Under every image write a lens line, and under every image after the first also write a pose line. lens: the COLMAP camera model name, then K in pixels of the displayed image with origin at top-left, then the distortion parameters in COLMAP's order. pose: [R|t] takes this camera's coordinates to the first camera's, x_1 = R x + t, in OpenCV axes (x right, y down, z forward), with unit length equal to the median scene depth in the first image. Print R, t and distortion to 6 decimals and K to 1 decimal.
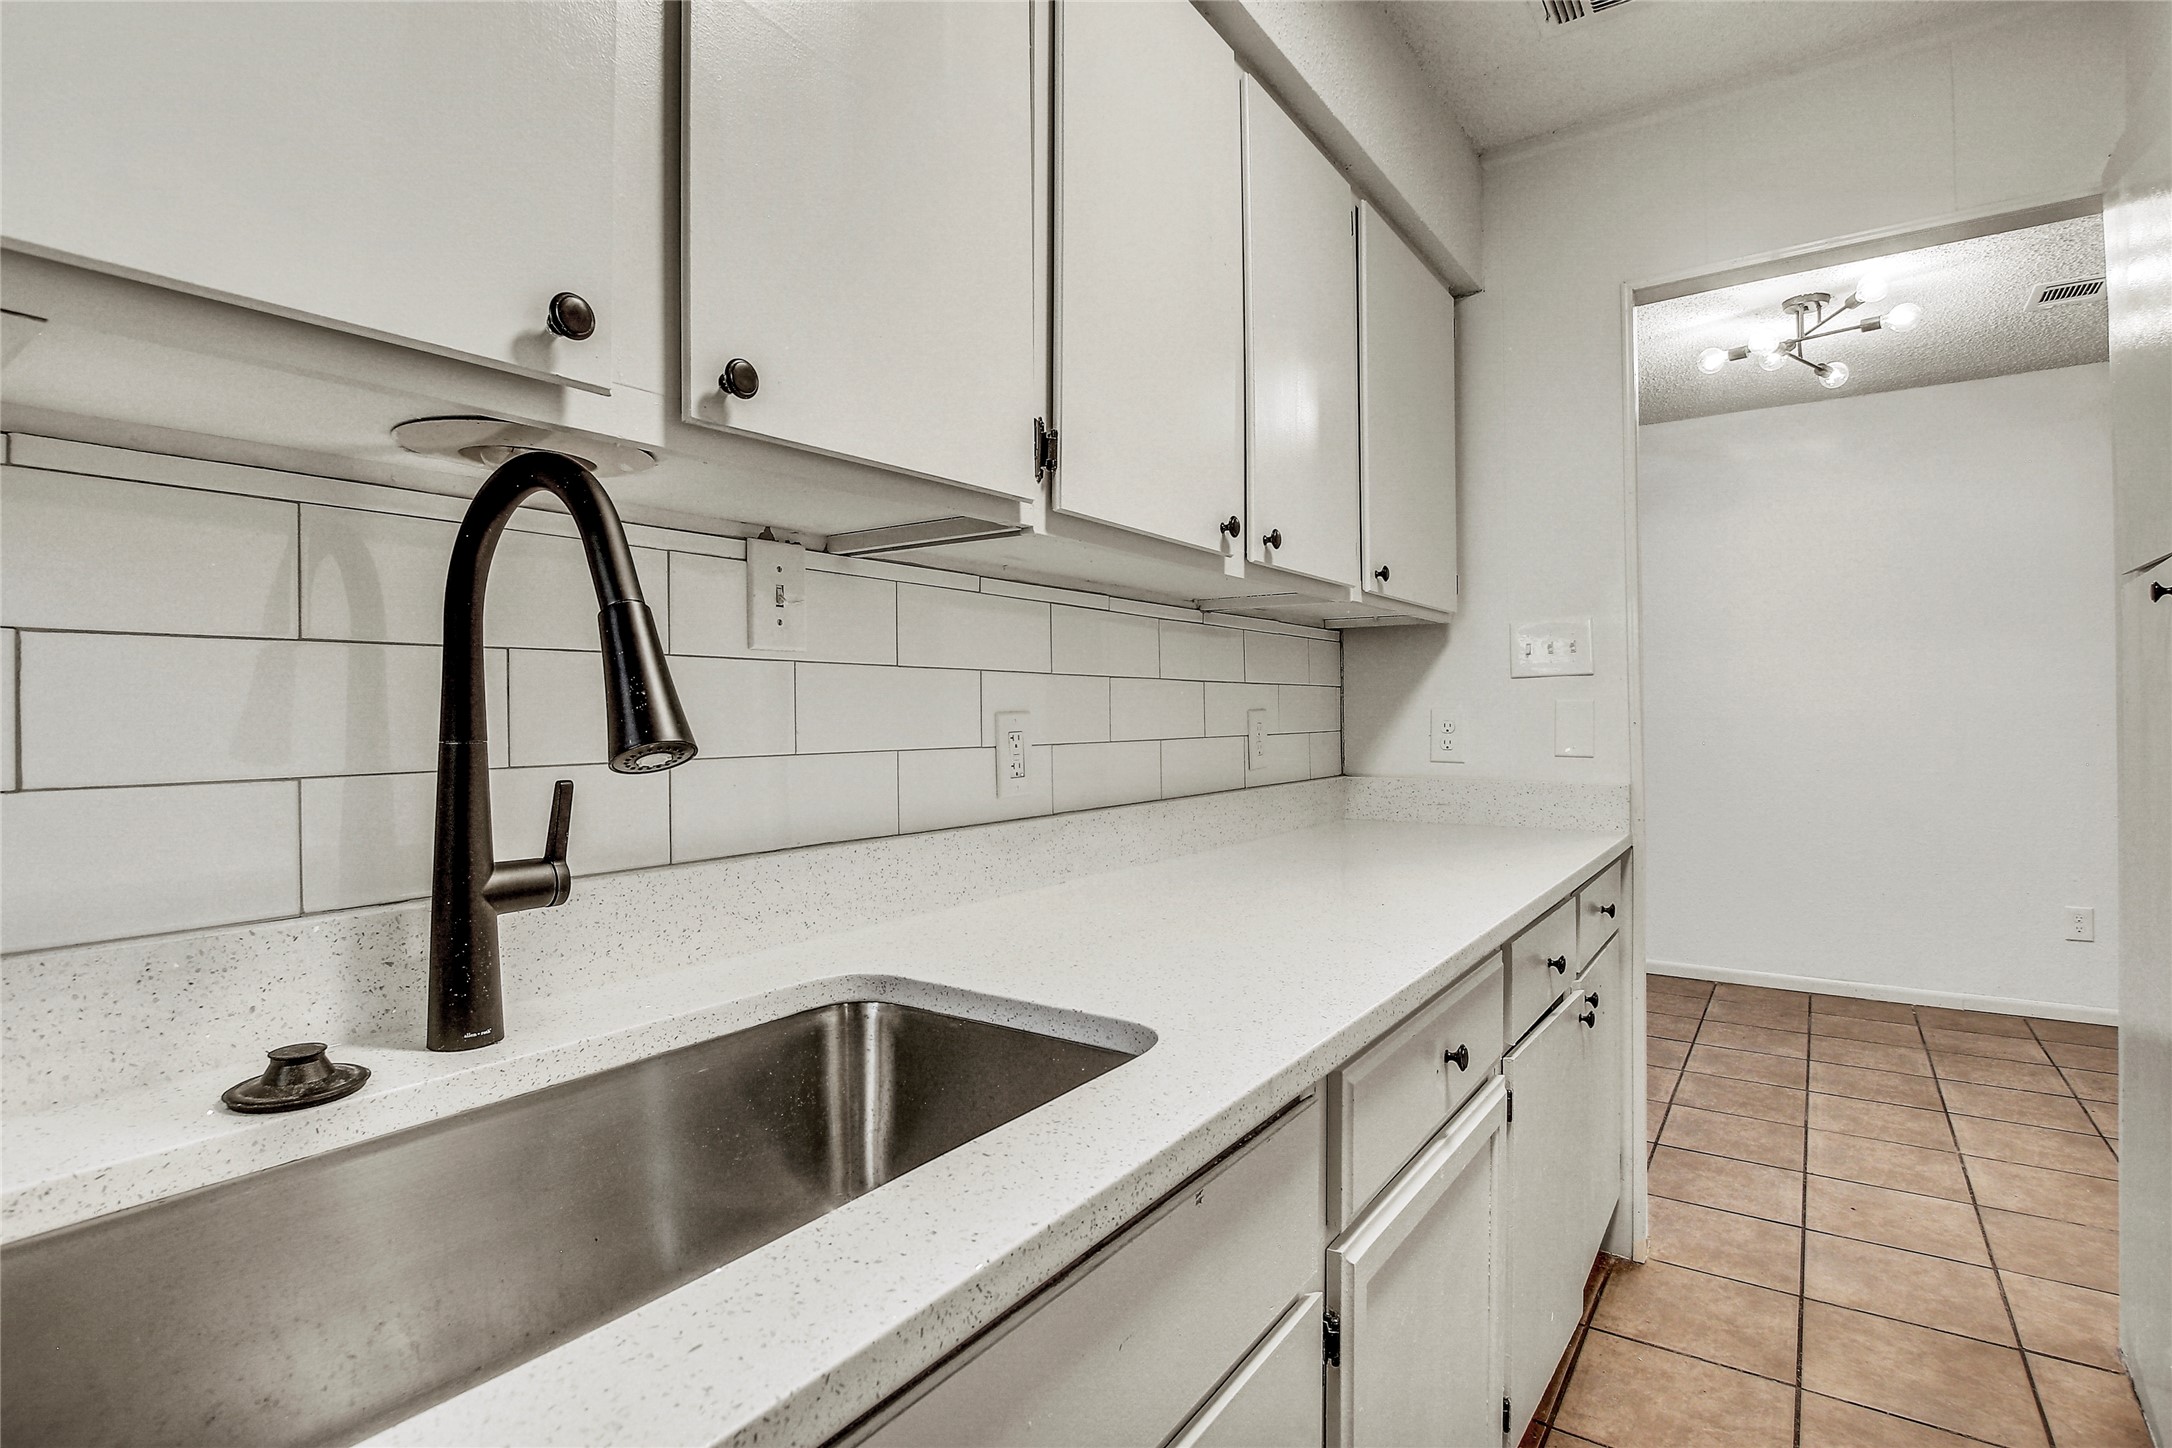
lens RADIAL K [[1056.1, 0, 1070.7], [0, 1056.1, 725.7], [0, 0, 1]] dist [-0.023264, 0.003193]
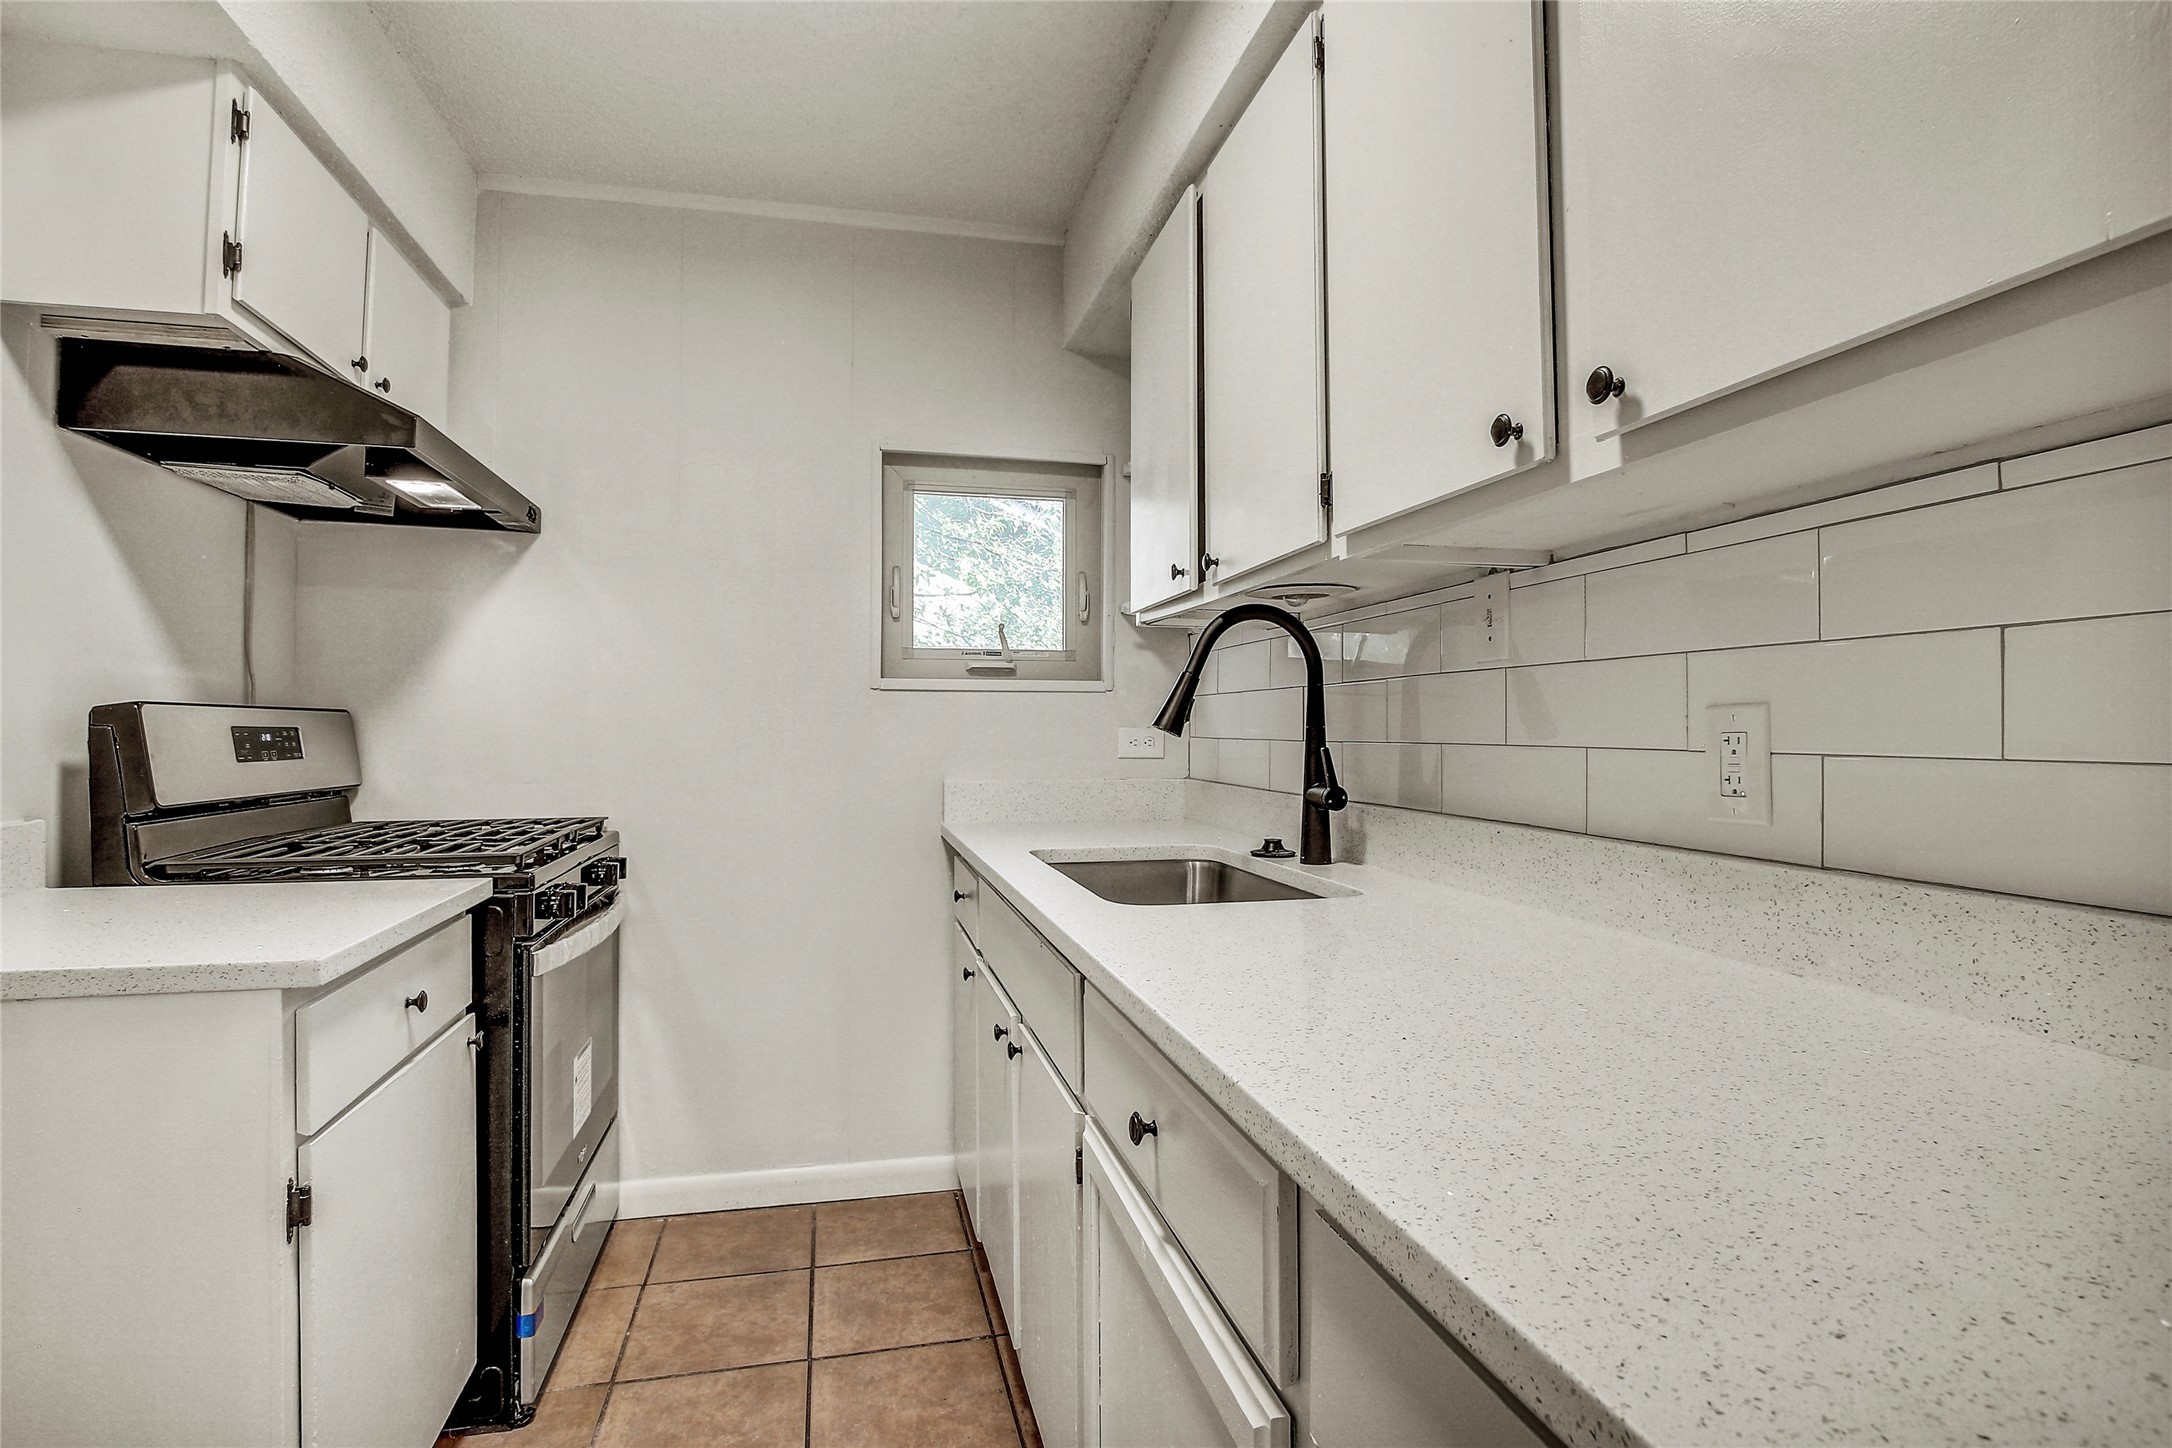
lens RADIAL K [[1056.1, 0, 1092.6], [0, 1056.1, 713.6], [0, 0, 1]] dist [-0.023264, 0.003193]
pose [[-0.650327, -0.000004, -0.759655, 0.806900], [-0.000054, 1.000000, 0.000041, -0.007183], [0.759655, 0.000067, -0.650327, 1.192176]]
